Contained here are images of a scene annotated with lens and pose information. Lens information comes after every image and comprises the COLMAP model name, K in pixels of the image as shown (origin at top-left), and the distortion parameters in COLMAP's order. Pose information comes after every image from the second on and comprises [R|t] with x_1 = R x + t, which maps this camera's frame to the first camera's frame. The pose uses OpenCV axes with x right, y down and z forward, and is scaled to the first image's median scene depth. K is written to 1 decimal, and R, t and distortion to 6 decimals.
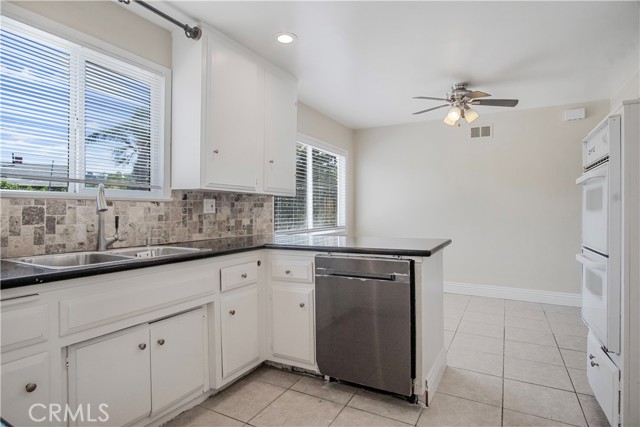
lens RADIAL K [[343.6, 0, 320.7], [0, 343.6, 210.5], [0, 0, 1]] dist [-0.012308, 0.001734]
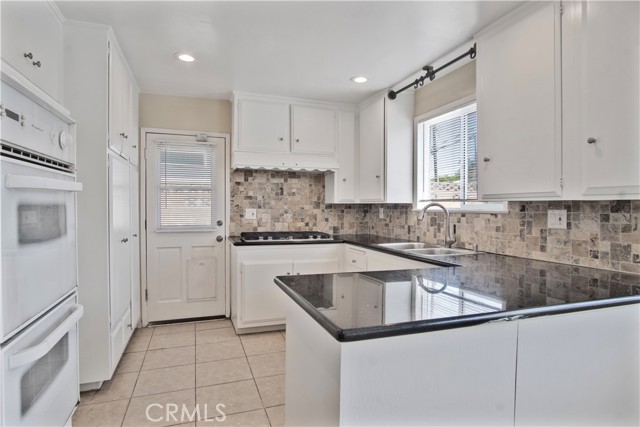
lens RADIAL K [[343.6, 0, 320.7], [0, 343.6, 210.5], [0, 0, 1]] dist [-0.012308, 0.001734]
pose [[-0.653763, 0.003347, -0.756692, 0.601288], [-0.002954, 0.999971, 0.006976, -0.035907], [0.756693, 0.006796, -0.653735, 1.115015]]
